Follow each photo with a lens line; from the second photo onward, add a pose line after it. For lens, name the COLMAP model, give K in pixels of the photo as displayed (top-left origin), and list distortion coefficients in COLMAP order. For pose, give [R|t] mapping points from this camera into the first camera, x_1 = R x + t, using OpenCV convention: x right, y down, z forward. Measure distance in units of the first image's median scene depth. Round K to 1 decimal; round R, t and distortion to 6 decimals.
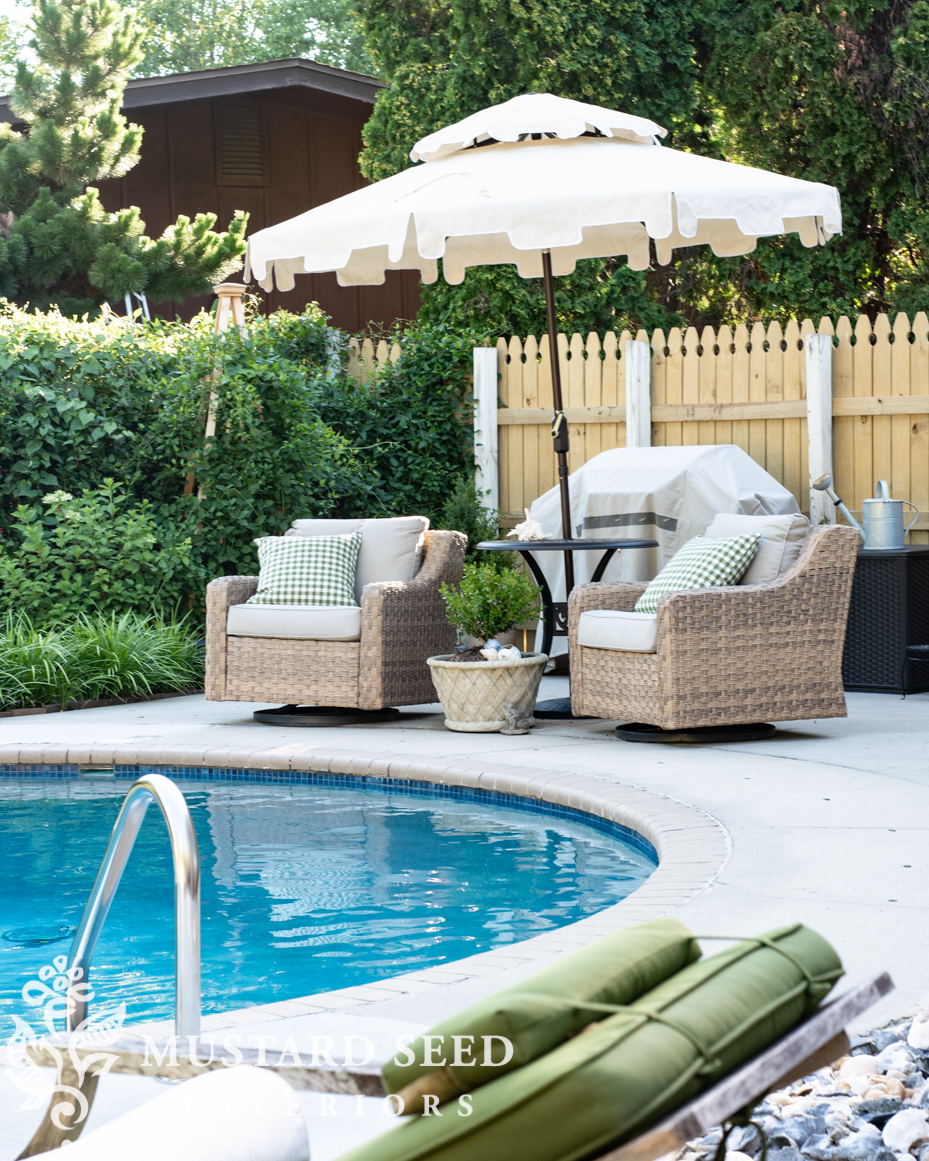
lens RADIAL K [[2919.2, 0, 464.5], [0, 2919.2, 580.5], [0, 0, 1]] dist [-0.089000, -0.924734]
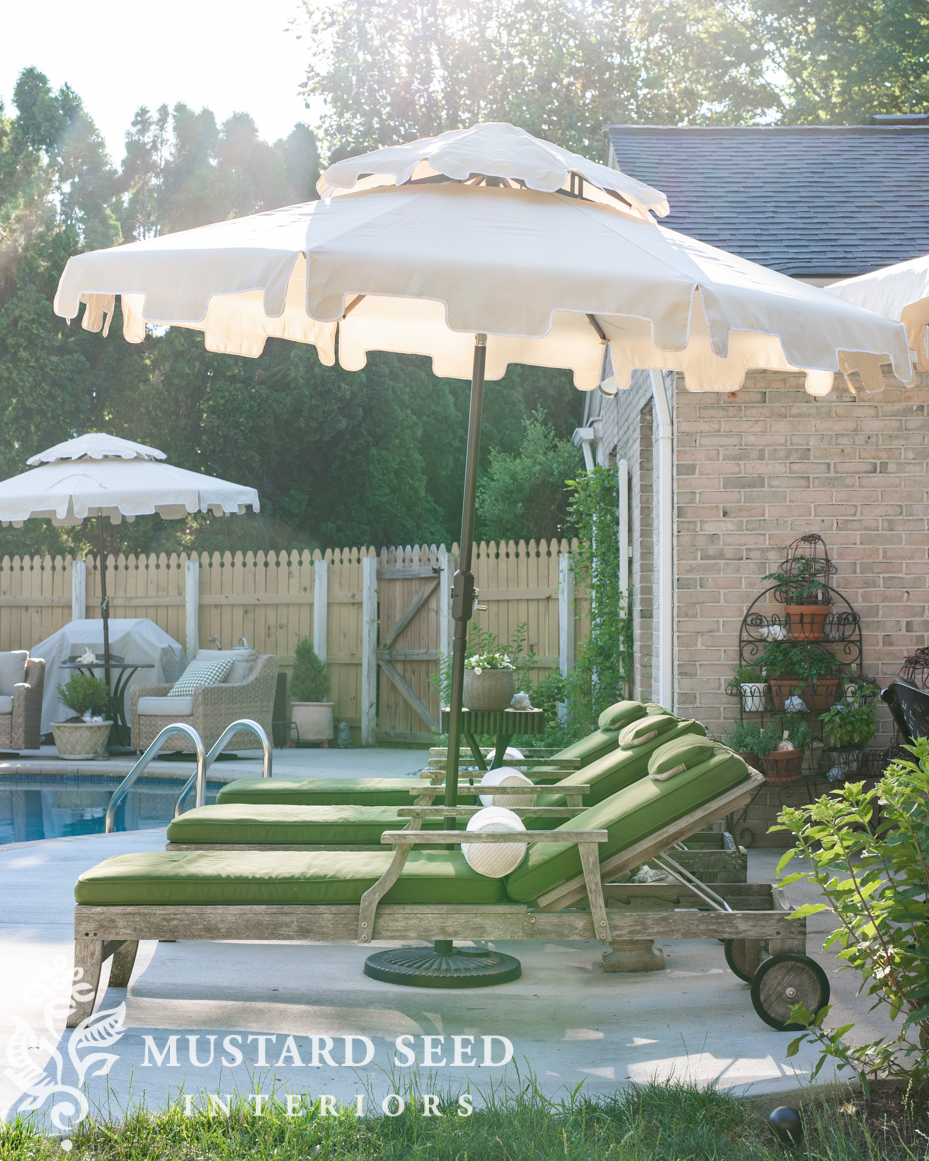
lens RADIAL K [[2919.2, 0, 464.5], [0, 2919.2, 580.5], [0, 0, 1]] dist [-0.089000, -0.924734]
pose [[0.892292, 0.029493, 0.450494, -0.633442], [0.005542, 0.997073, -0.076252, 0.080613], [-0.451425, 0.070536, 0.889517, -0.836757]]
